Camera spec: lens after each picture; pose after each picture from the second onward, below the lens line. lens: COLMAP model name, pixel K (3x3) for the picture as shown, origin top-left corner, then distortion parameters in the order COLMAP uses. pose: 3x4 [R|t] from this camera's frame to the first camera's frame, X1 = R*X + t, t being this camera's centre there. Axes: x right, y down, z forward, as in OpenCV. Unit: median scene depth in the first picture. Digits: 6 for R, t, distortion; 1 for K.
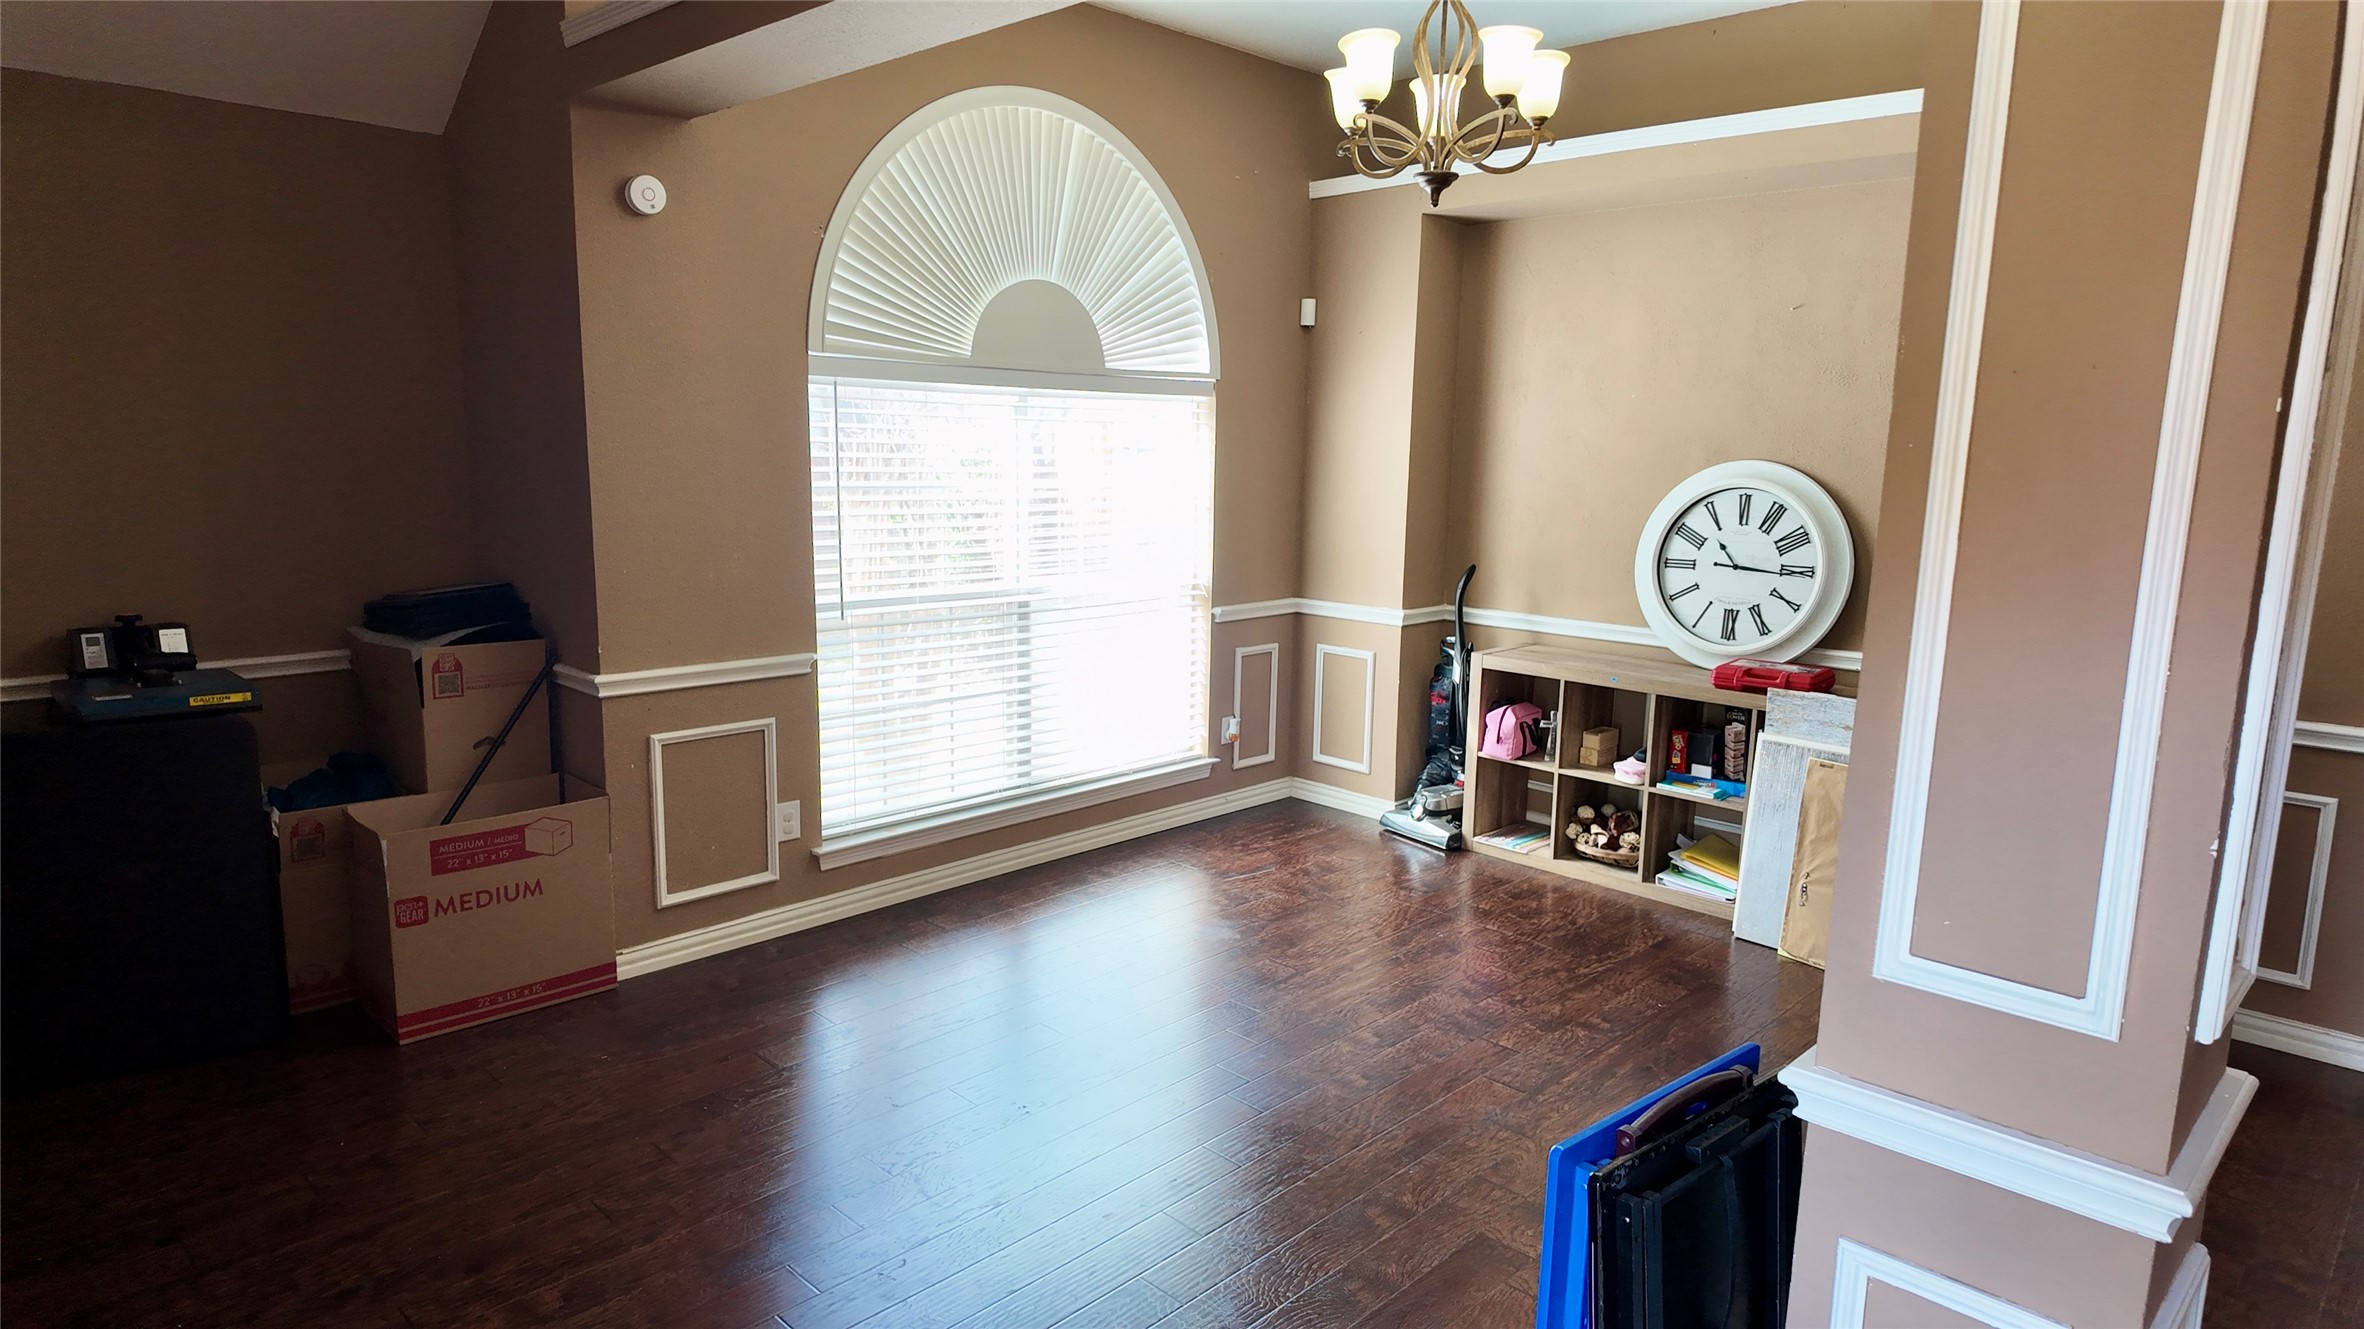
lens RADIAL K [[1378.3, 0, 1175.3], [0, 1378.3, 662.3], [0, 0, 1]] dist [0.118076, -0.174455]
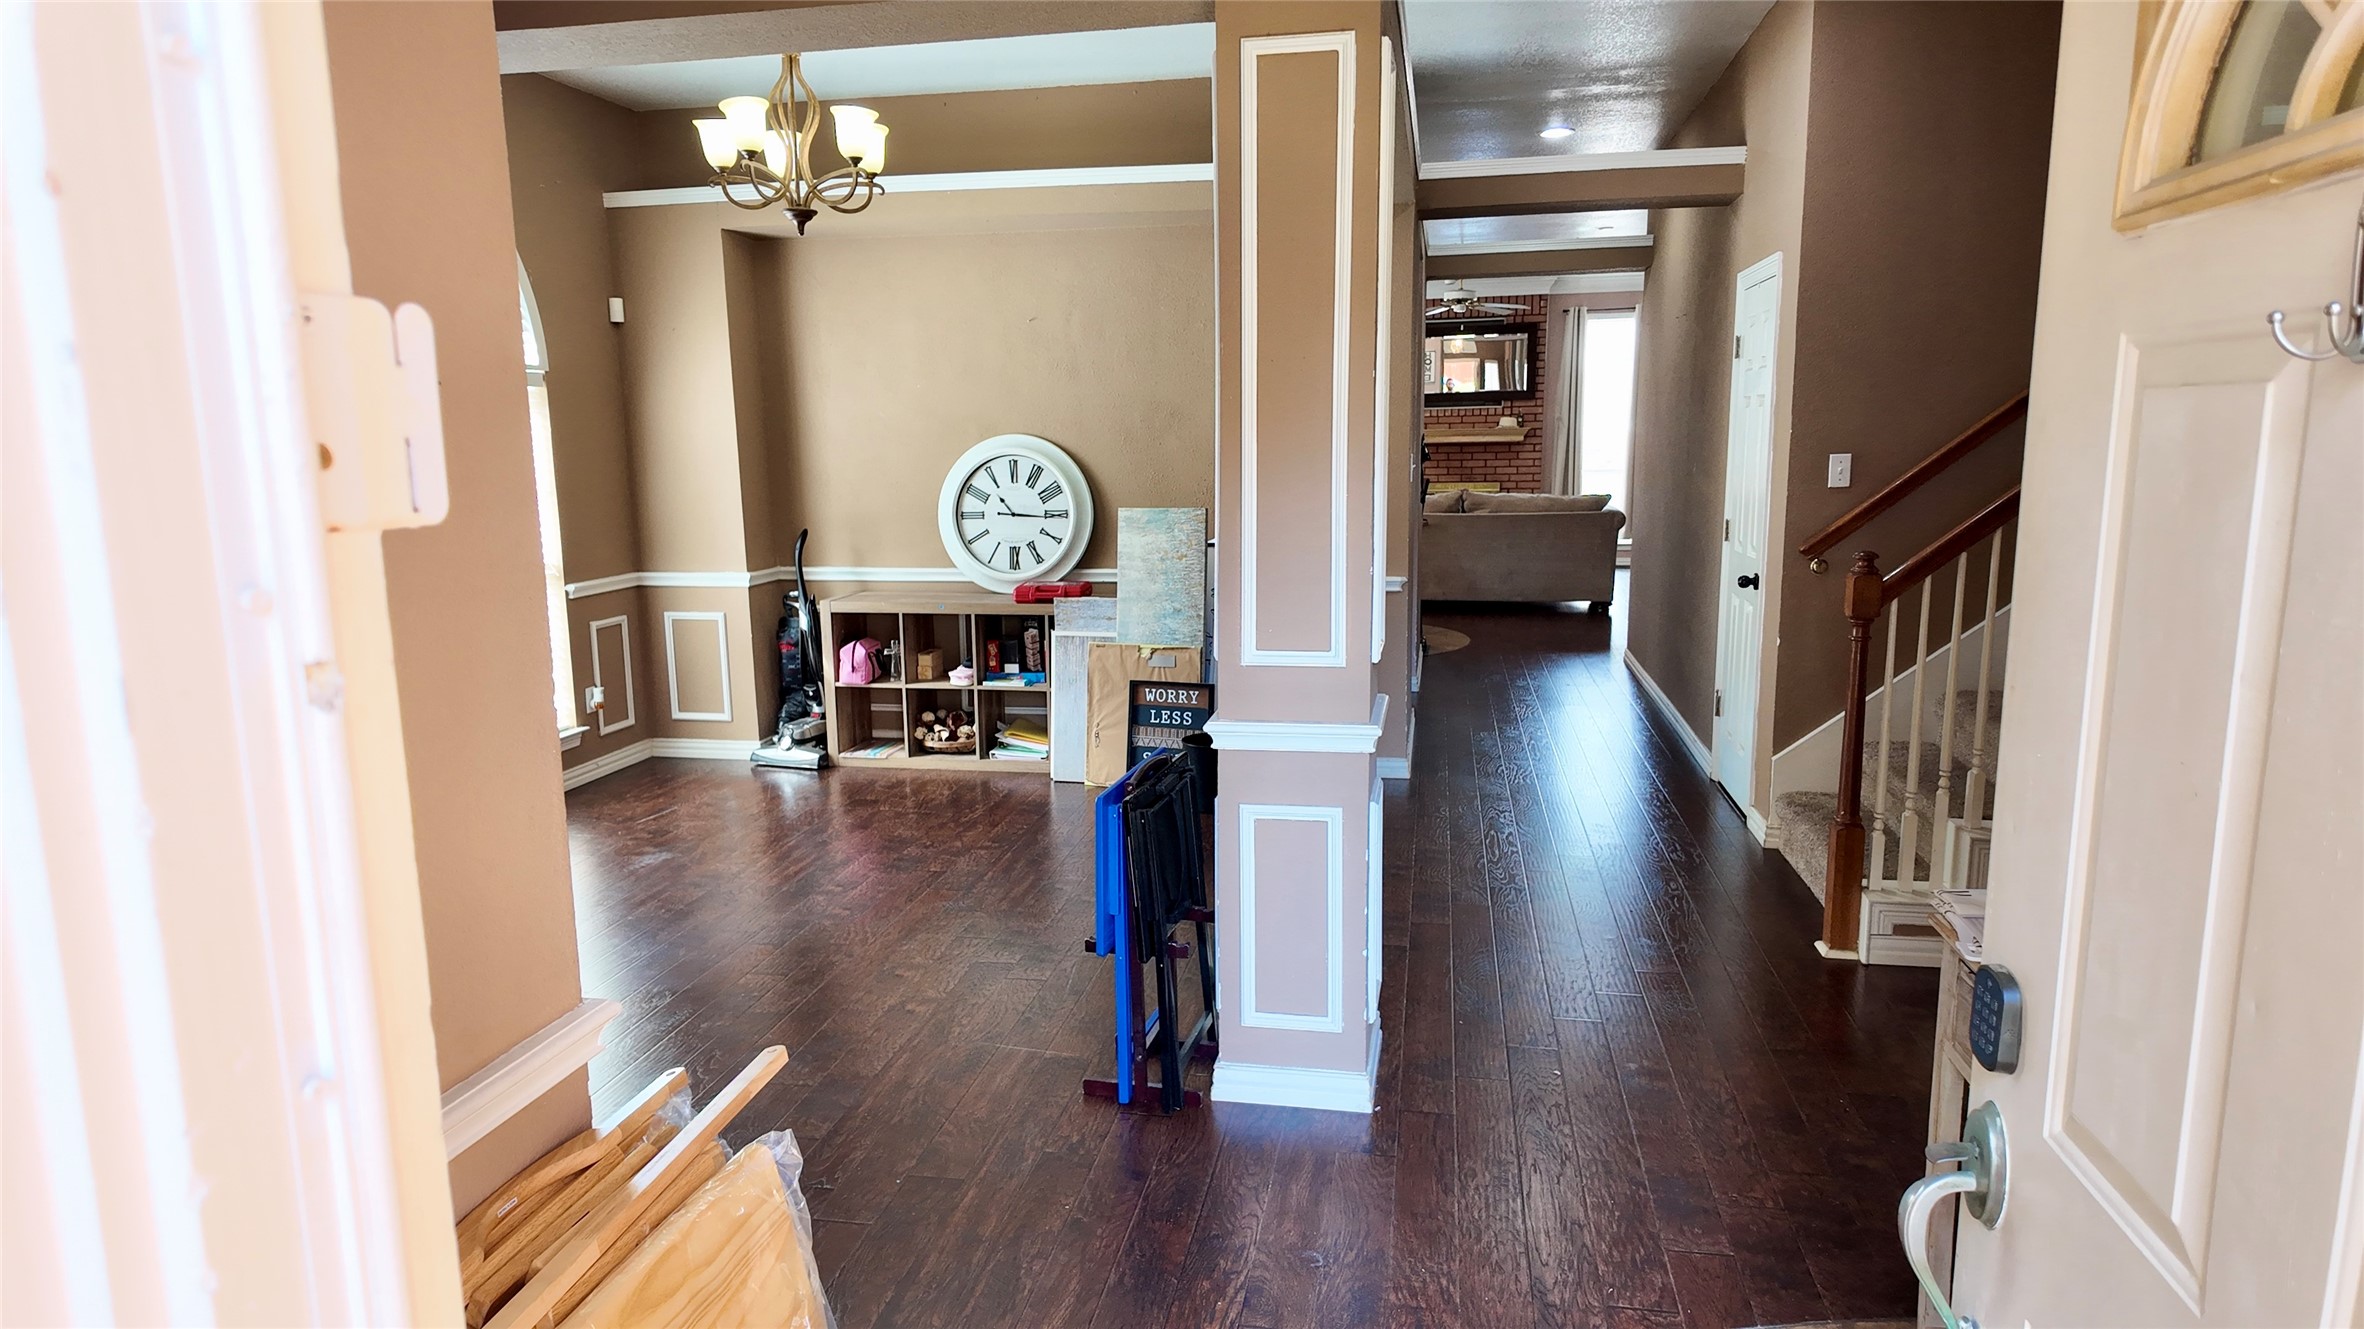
lens RADIAL K [[1378.3, 0, 1175.3], [0, 1378.3, 662.3], [0, 0, 1]] dist [0.118076, -0.174455]
pose [[0.833147, -0.120739, 0.539711, -0.192080], [0.120275, 0.992078, 0.036272, 0.040896], [-0.539815, 0.034693, 0.841068, -0.180111]]
